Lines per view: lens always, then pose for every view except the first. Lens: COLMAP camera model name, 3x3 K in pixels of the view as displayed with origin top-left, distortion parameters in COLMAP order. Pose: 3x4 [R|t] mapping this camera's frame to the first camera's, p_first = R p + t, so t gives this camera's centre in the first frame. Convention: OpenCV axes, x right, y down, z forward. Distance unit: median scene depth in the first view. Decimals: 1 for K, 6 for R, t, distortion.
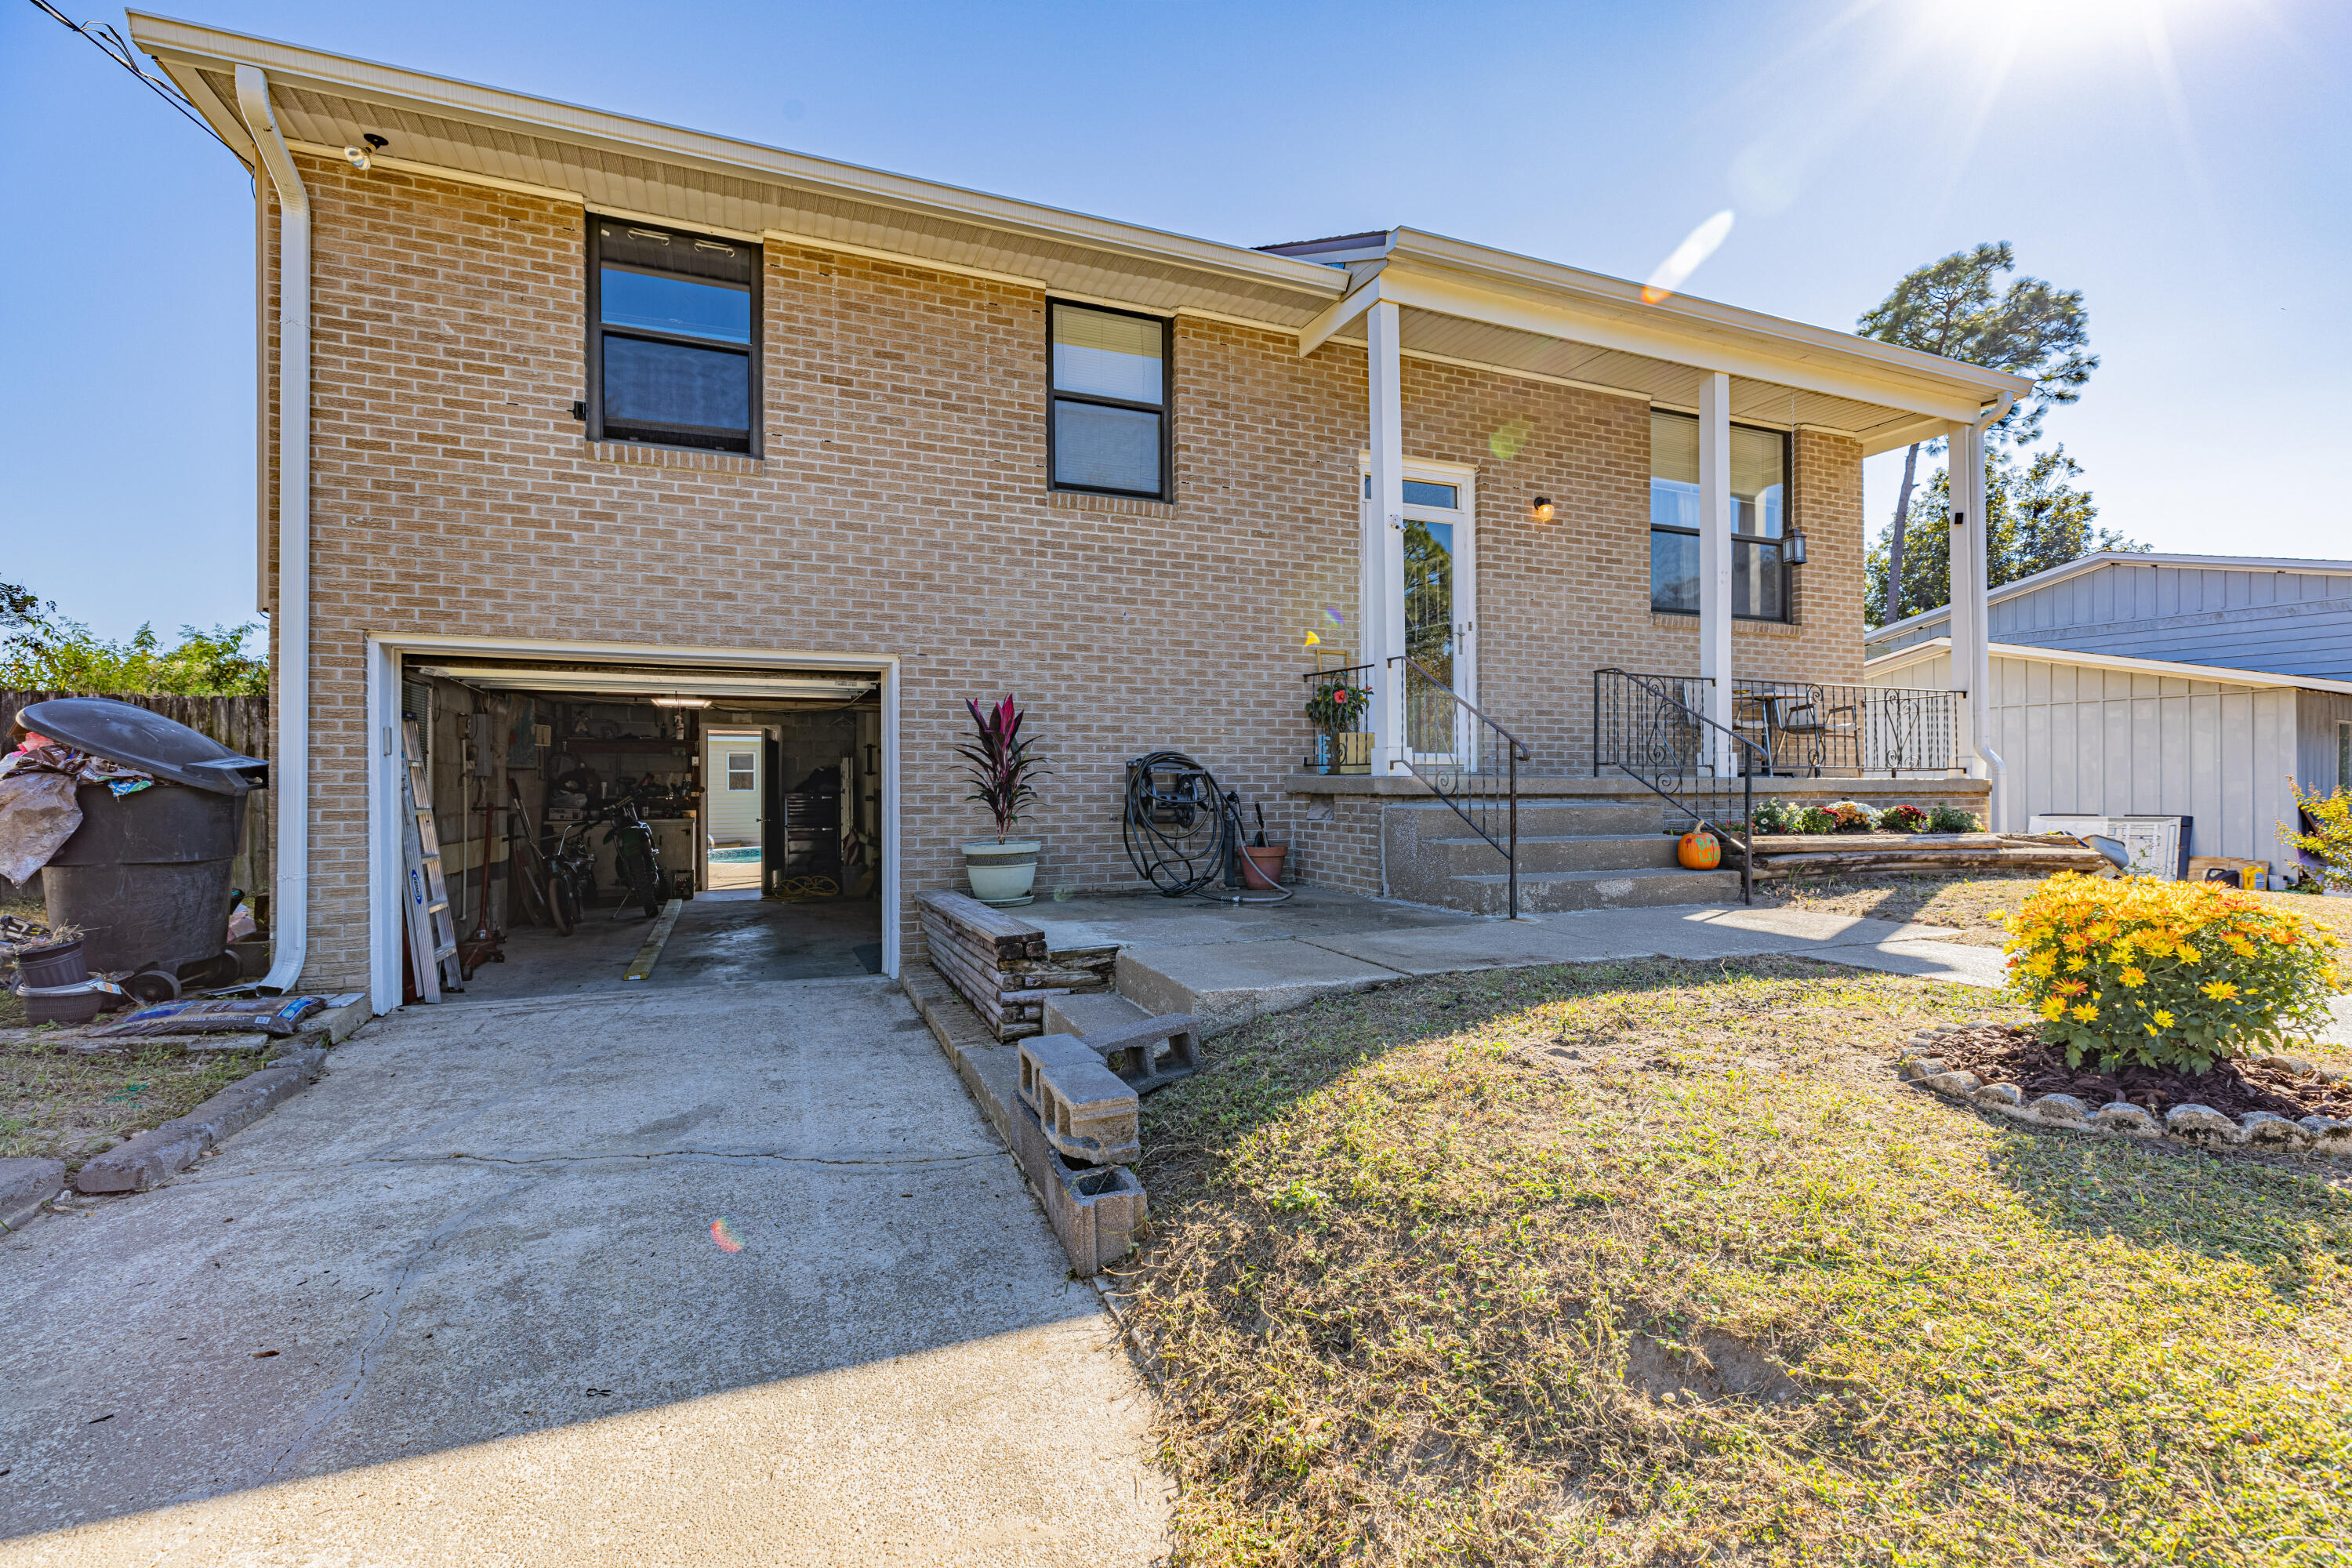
lens RADIAL K [[1052.2, 0, 1181.5], [0, 1052.2, 783.2], [0, 0, 1]] dist [0.005641, -0.000355]
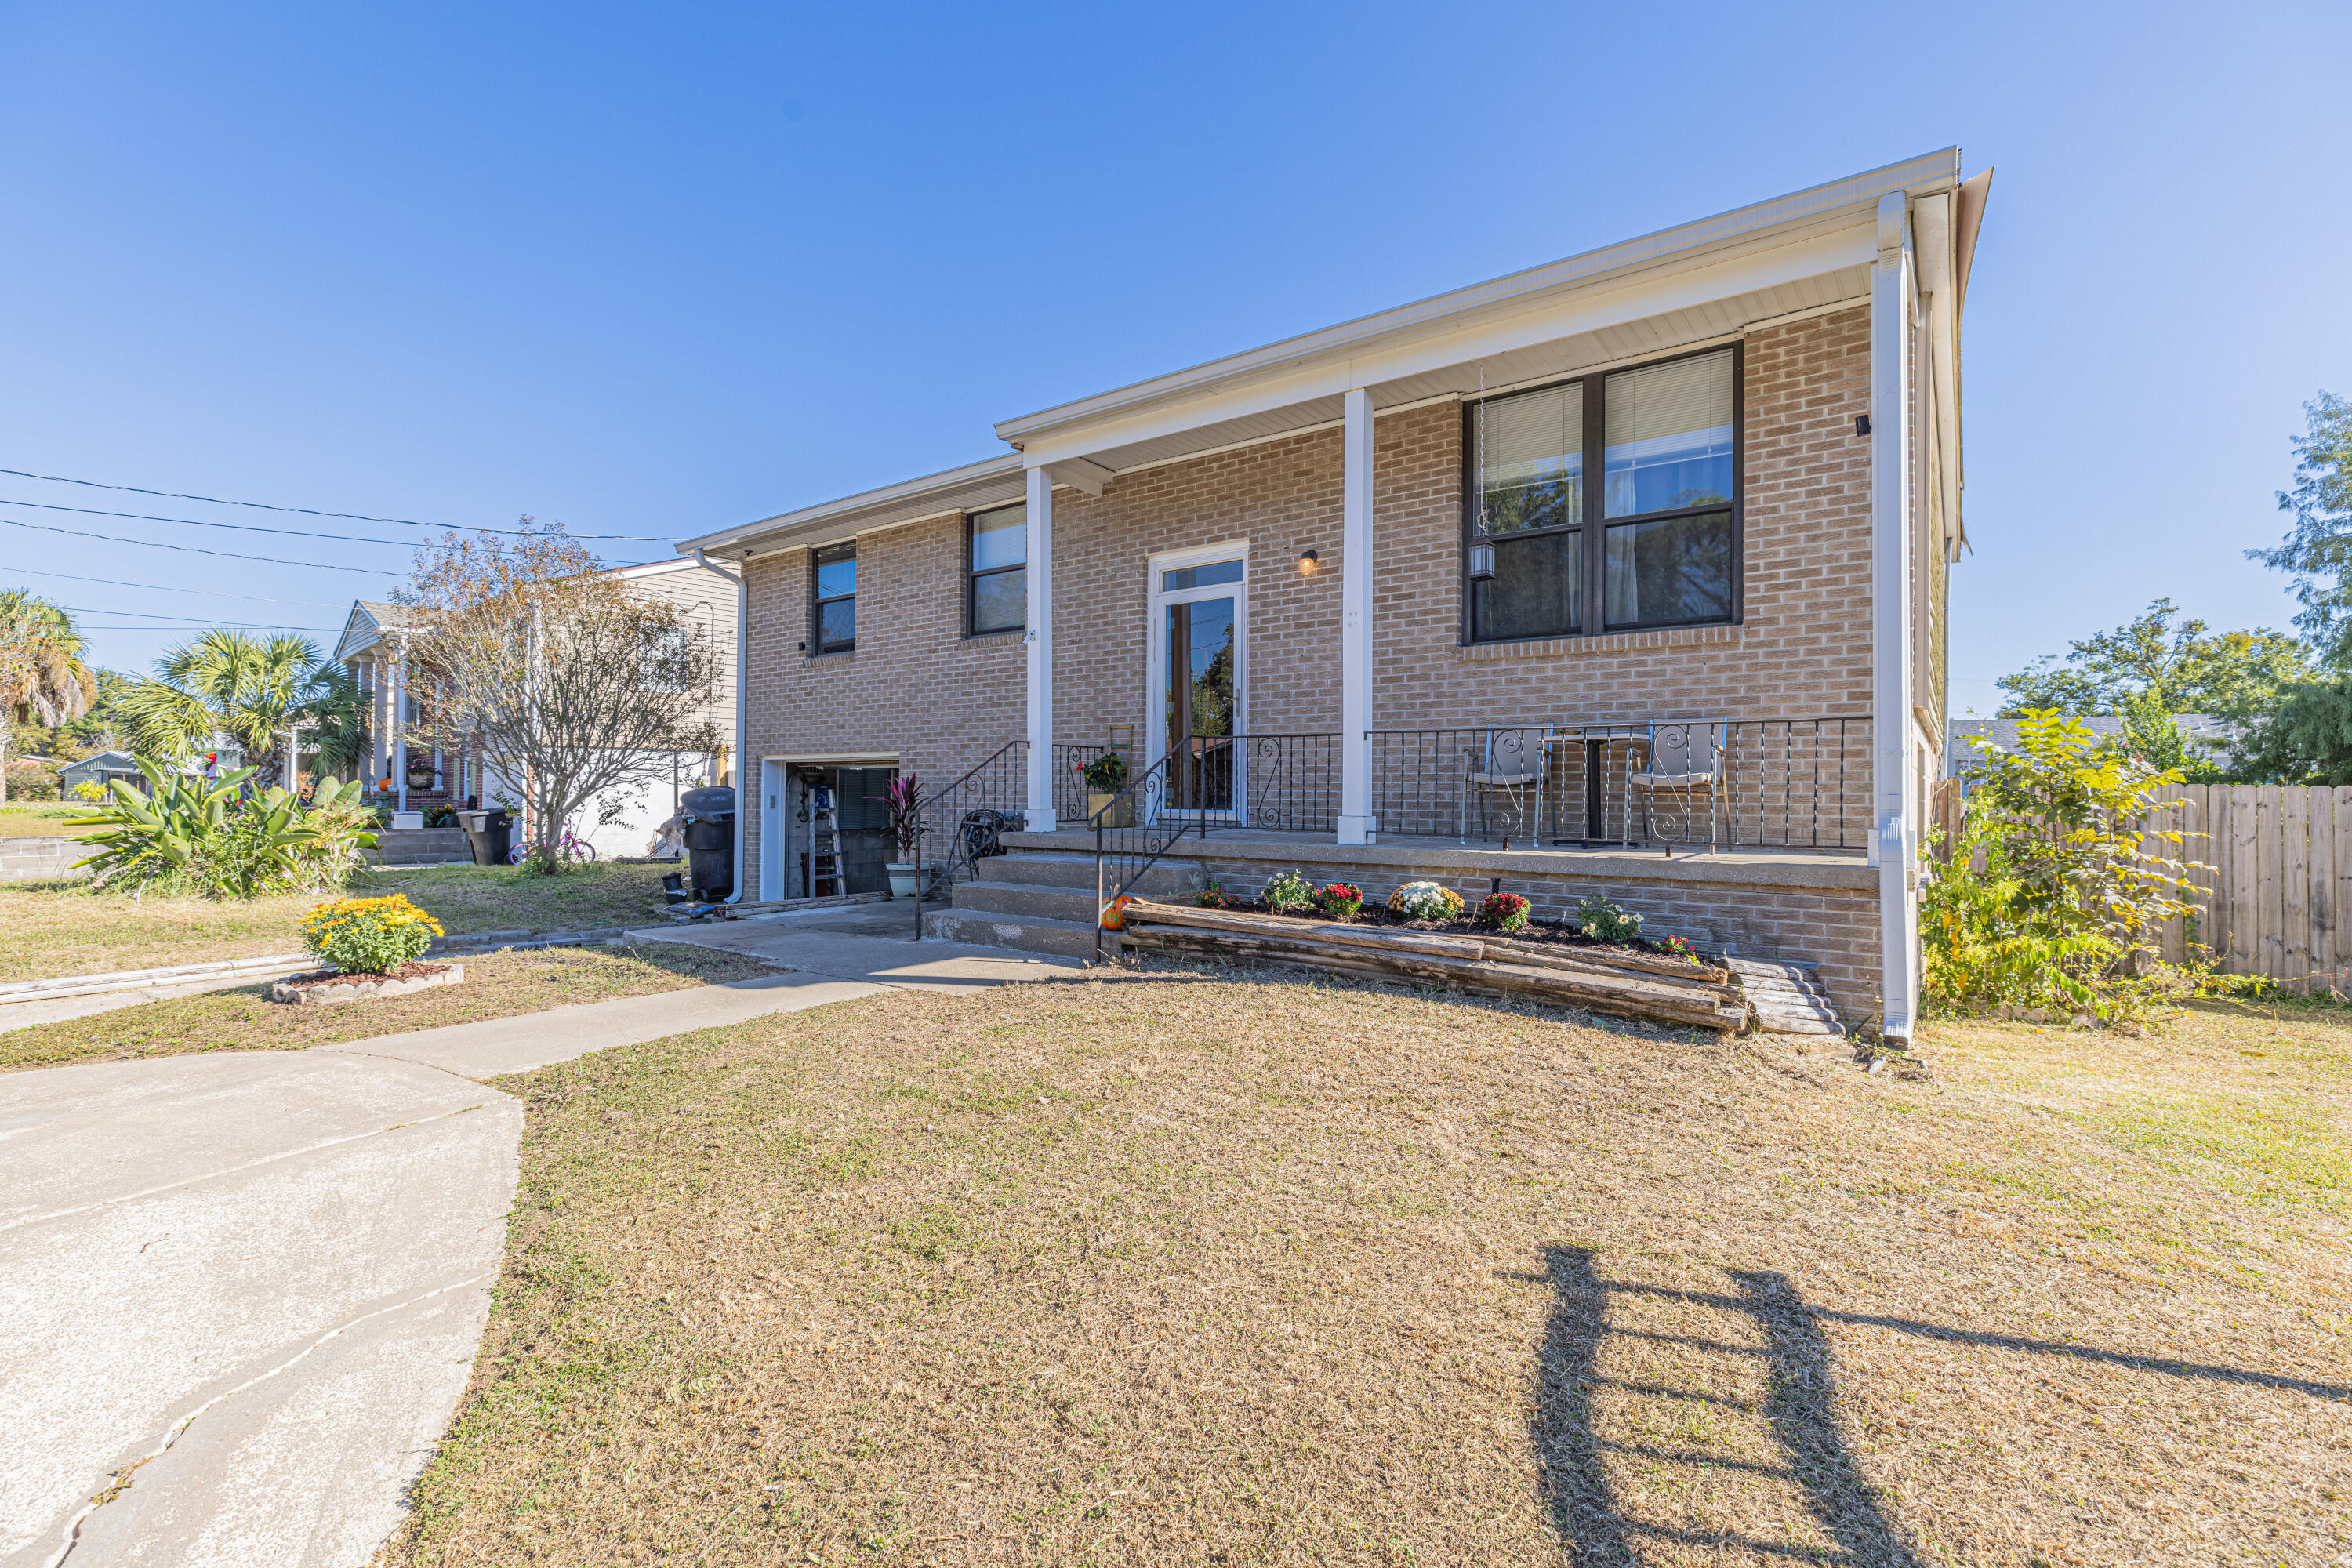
lens RADIAL K [[1052.2, 0, 1174.0], [0, 1052.2, 778.2], [0, 0, 1]] dist [0.005641, -0.000355]
pose [[0.508814, -0.009135, -0.860828, 1.350005], [-0.008833, 0.999836, -0.015831, -0.051406], [0.860831, 0.015659, 0.508650, 0.476139]]
